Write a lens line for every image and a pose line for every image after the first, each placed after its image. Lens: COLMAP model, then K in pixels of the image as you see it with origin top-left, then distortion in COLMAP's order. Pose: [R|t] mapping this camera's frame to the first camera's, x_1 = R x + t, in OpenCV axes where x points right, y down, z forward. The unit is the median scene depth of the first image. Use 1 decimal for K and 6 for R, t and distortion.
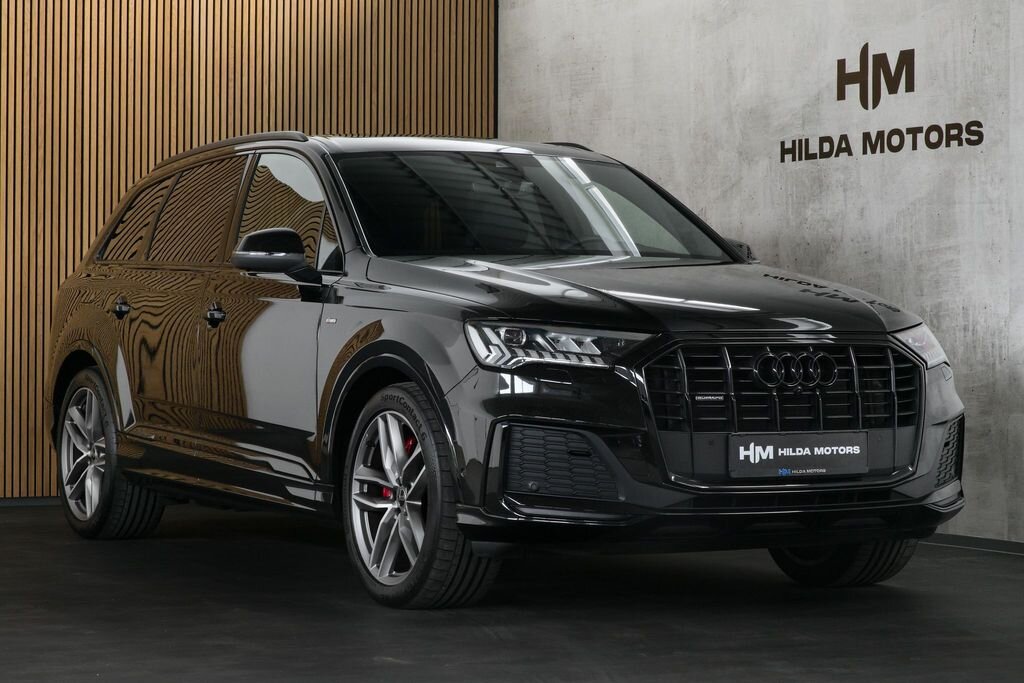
lens RADIAL K [[2593.1, 0, 512.0], [0, 2593.1, 341.5], [0, 0, 1]] dist [-0.011853, 0.345233]
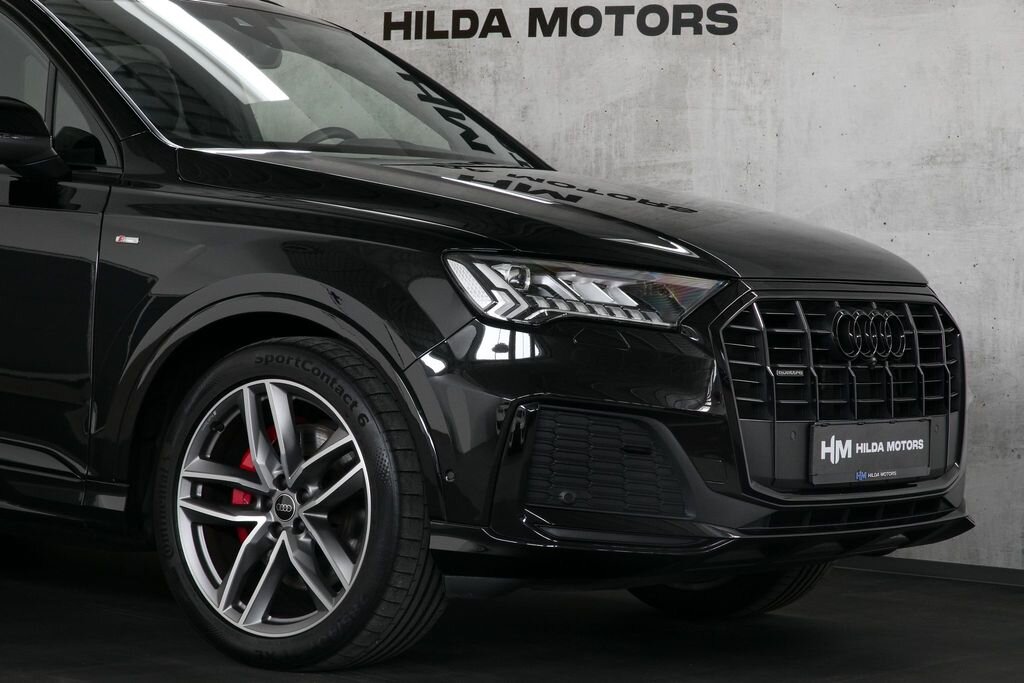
lens RADIAL K [[2948.2, 0, 512.0], [0, 2948.2, 341.5], [0, 0, 1]] dist [-0.041873, -0.525622]
pose [[0.916225, 0.020549, 0.400137, -0.295316], [-0.032664, 0.999191, 0.023481, -0.003017], [-0.399331, -0.034584, 0.916154, 0.270702]]
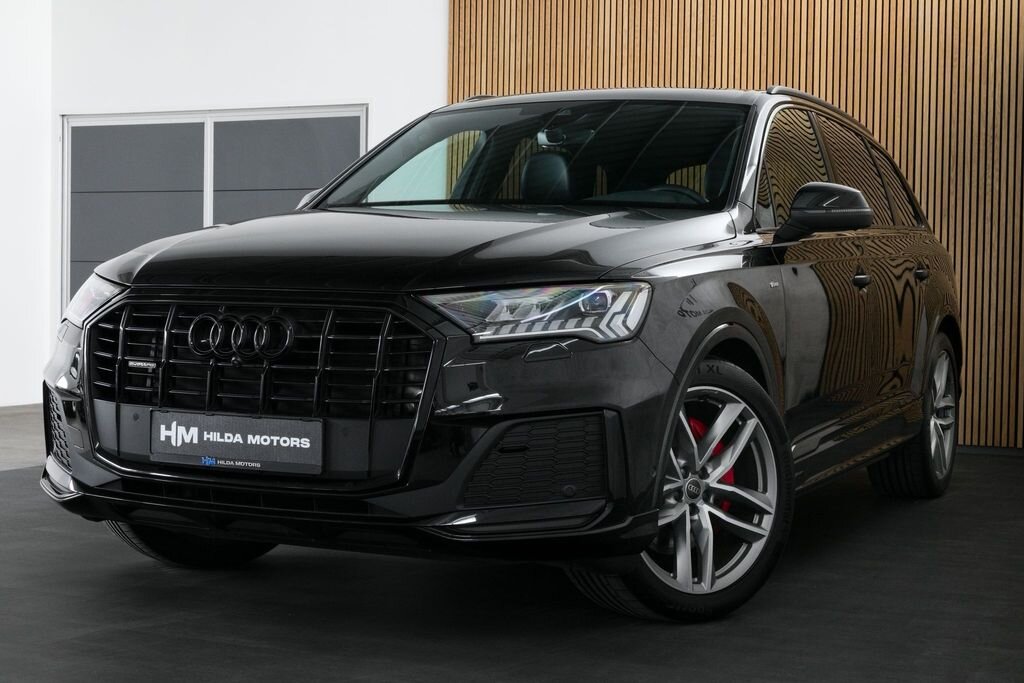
lens RADIAL K [[1679.4, 0, 512.0], [0, 1679.4, 341.5], [0, 0, 1]] dist [-0.011092, -0.023913]
pose [[0.548697, 0.037477, -0.835181, 0.558318], [-0.024434, 0.999287, 0.028788, -0.004094], [0.835664, 0.004610, 0.549221, 0.745013]]
